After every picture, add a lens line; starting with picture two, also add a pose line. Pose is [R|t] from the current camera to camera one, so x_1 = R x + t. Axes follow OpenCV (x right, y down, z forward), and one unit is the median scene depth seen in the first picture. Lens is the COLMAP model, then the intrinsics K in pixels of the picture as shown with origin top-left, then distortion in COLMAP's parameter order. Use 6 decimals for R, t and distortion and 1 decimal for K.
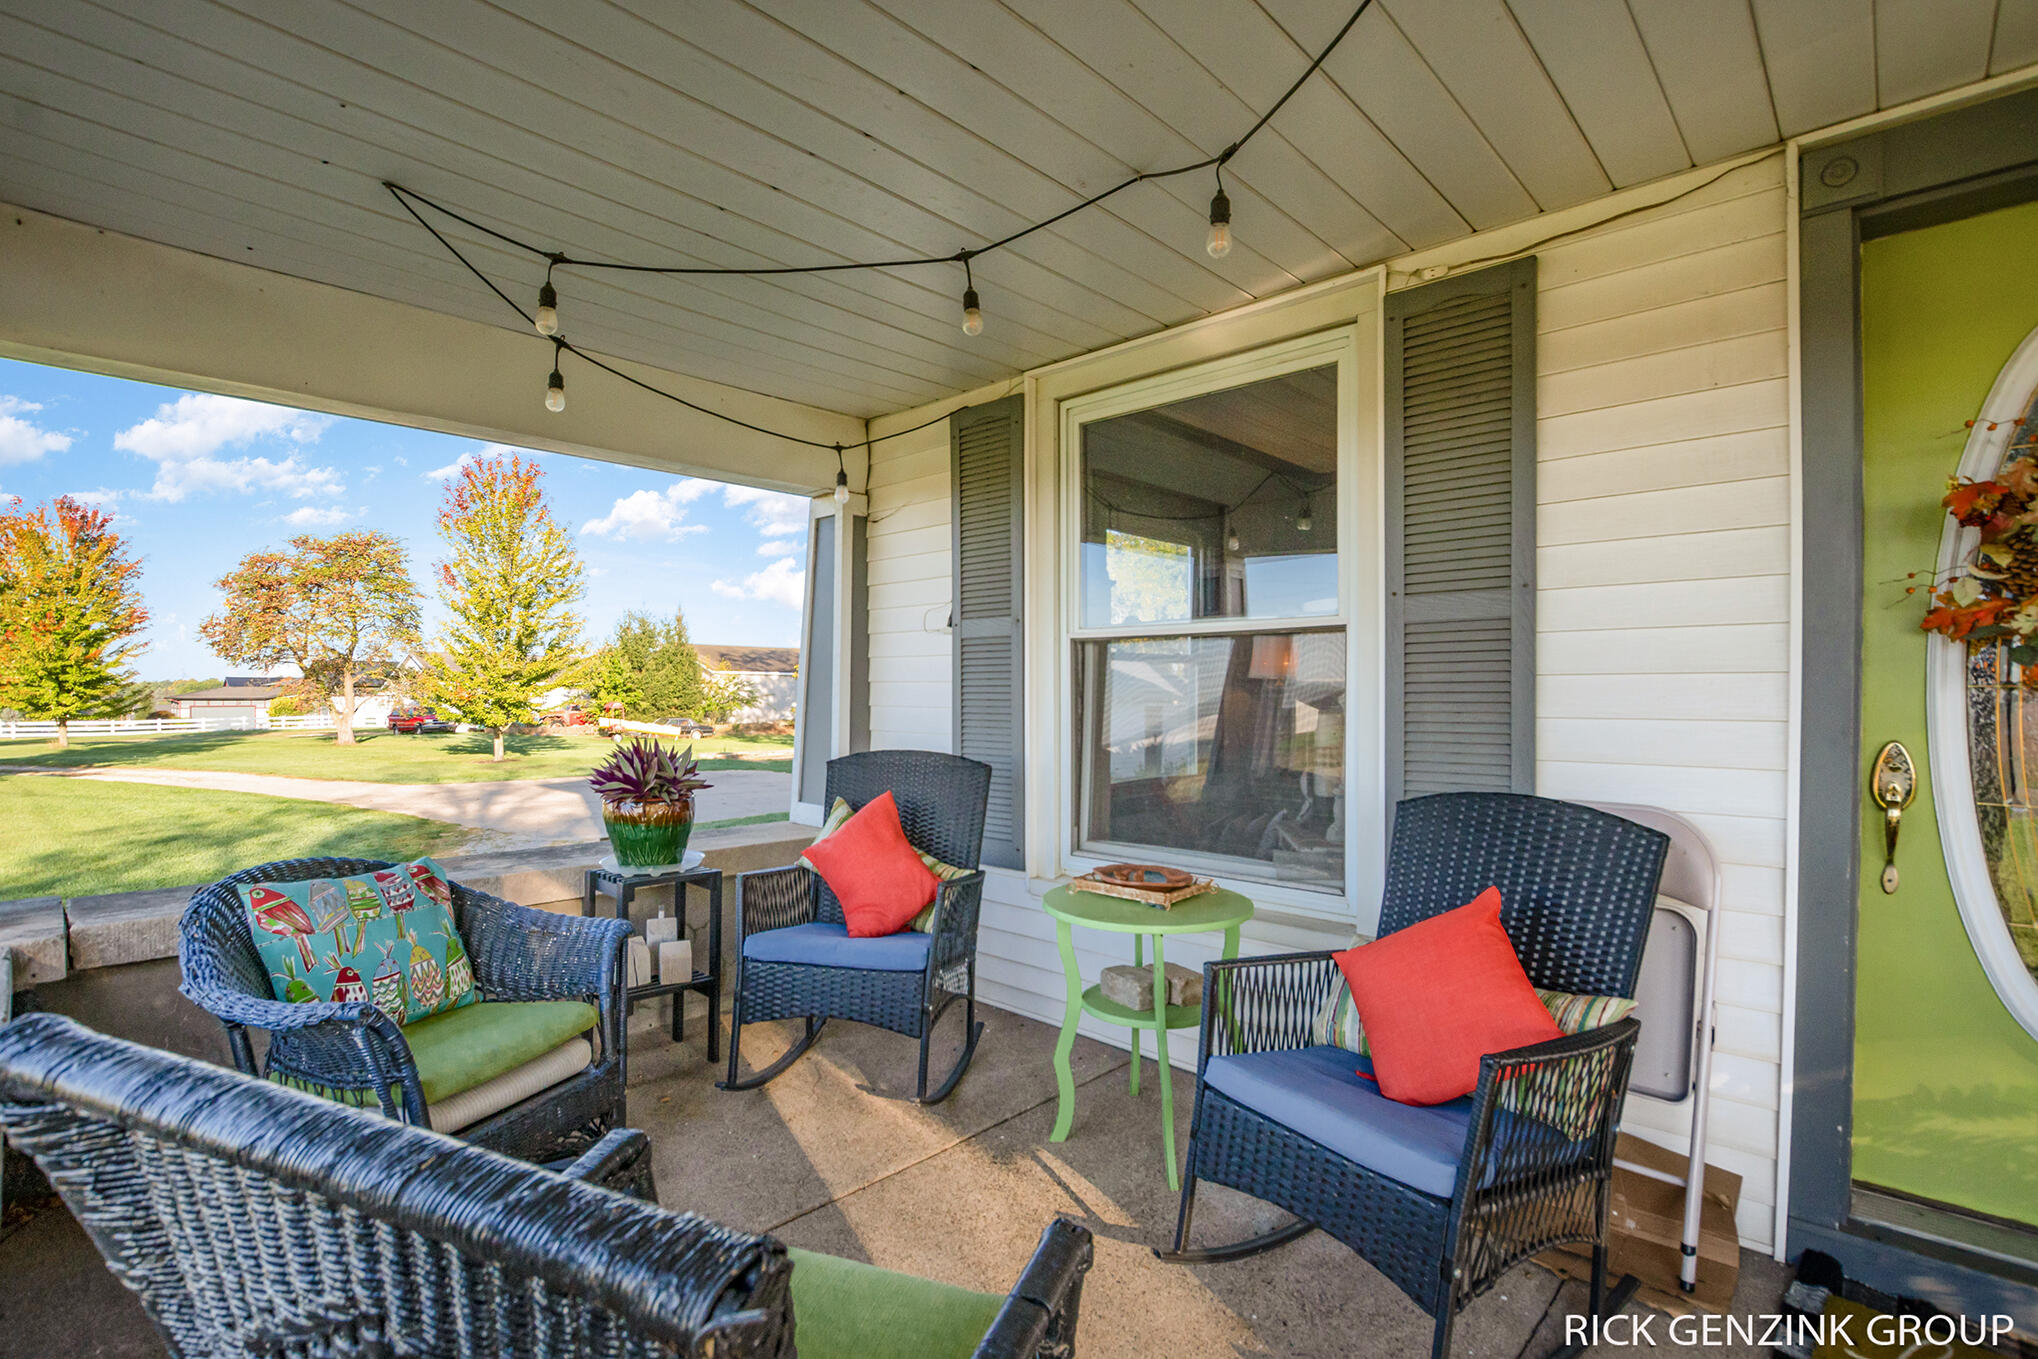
lens RADIAL K [[1005.5, 0, 1016.2], [0, 1005.5, 700.5], [0, 0, 1]] dist [0.000189, 0.000096]
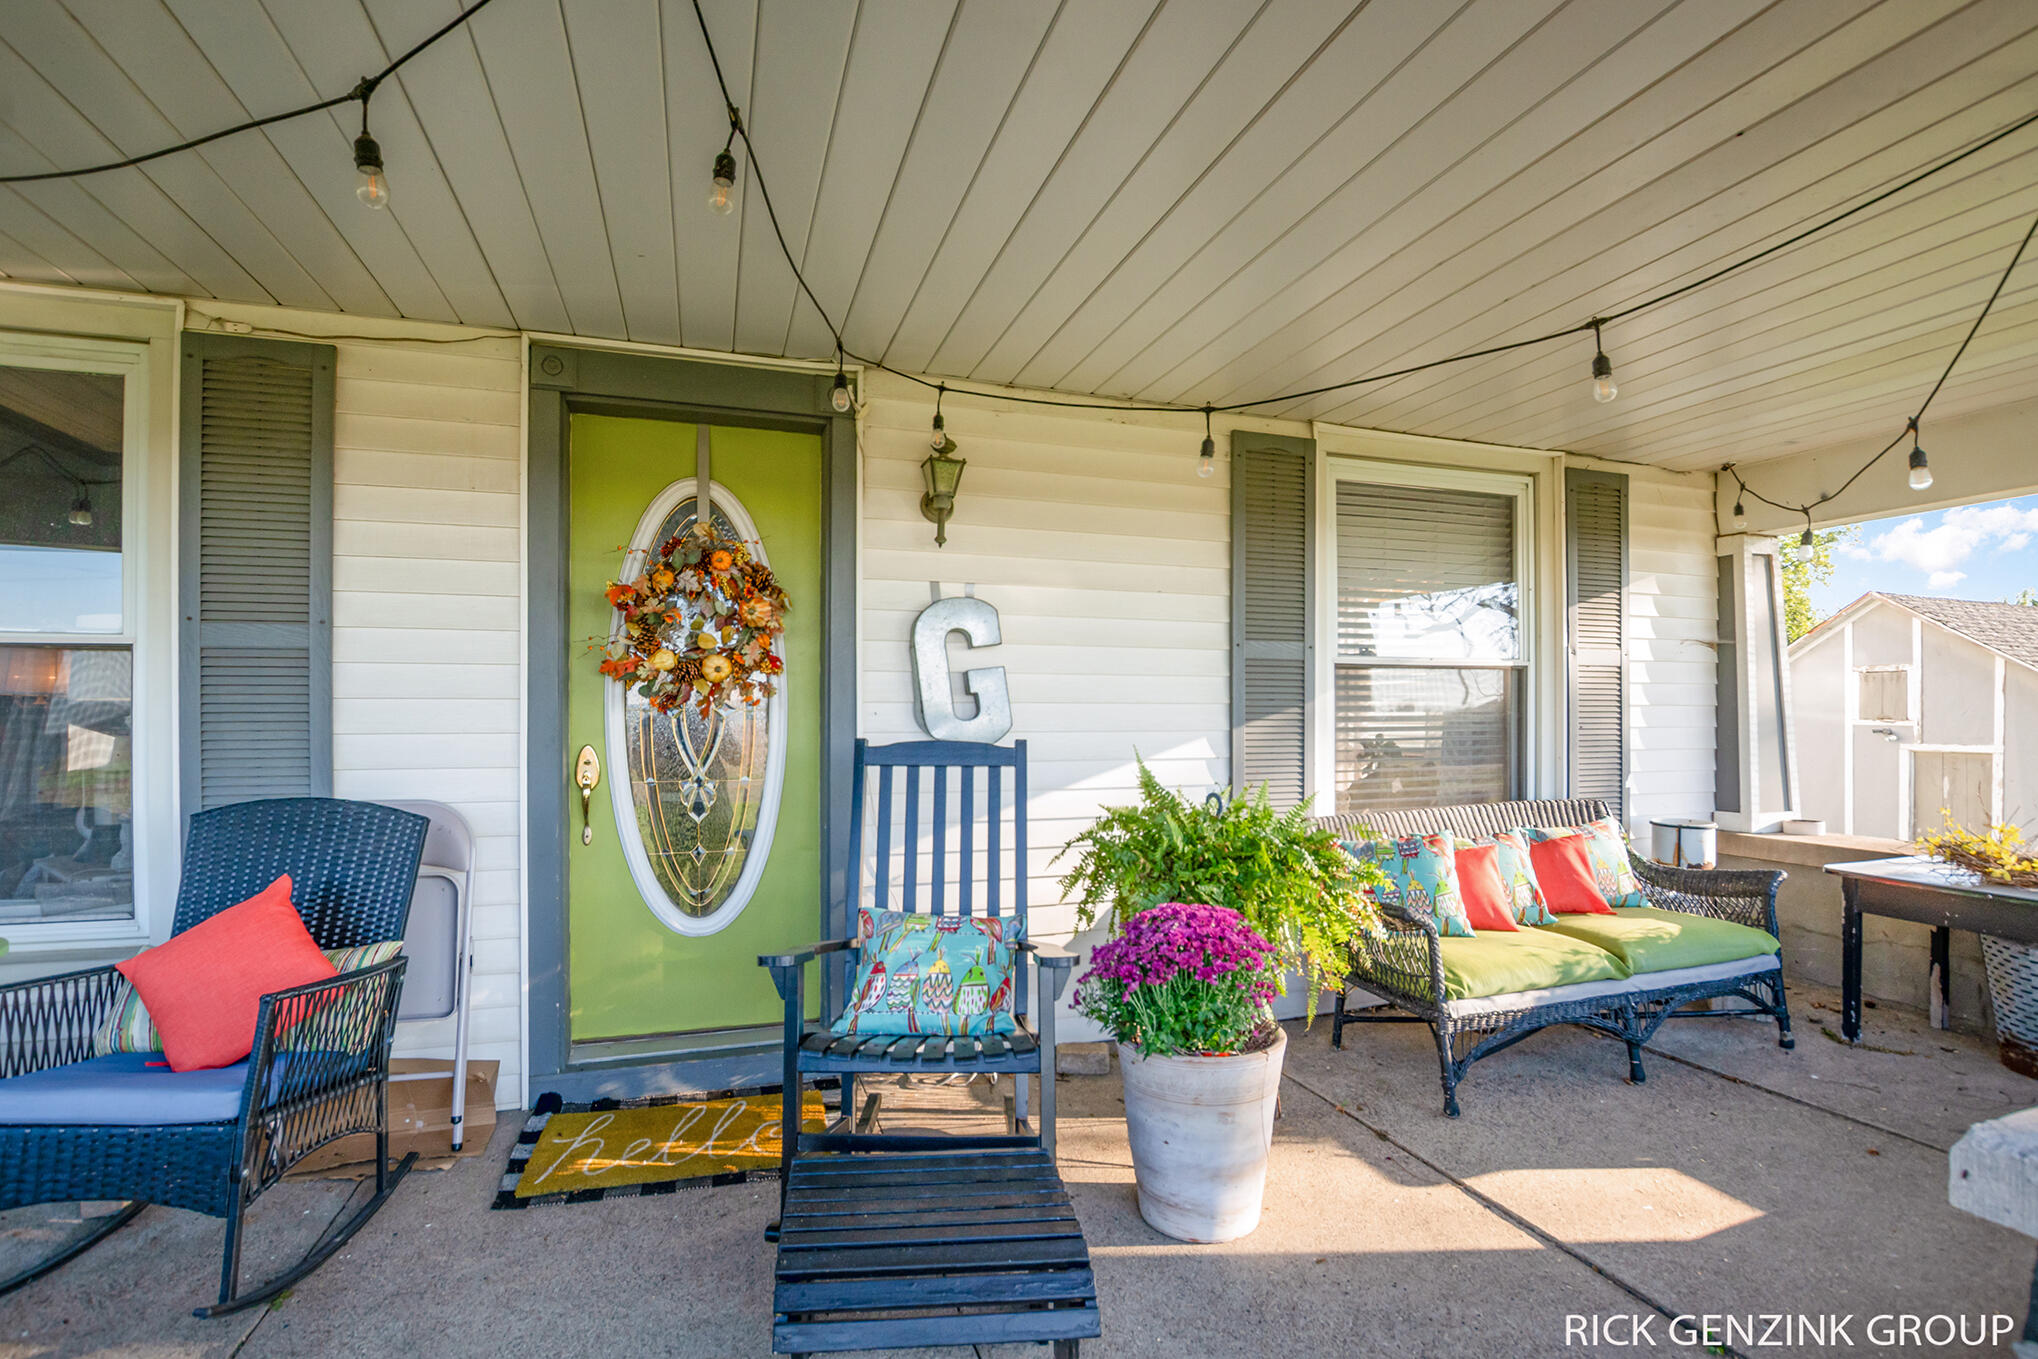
lens RADIAL K [[923.7, 0, 1025.2], [0, 923.7, 716.3], [0, 0, 1]] dist [-0.048523, 0.007698]
pose [[0.455044, -0.003272, 0.890463, -0.060934], [0.006848, 0.999977, 0.000175, 0.001677], [-0.890443, 0.006019, 0.455056, -0.225917]]
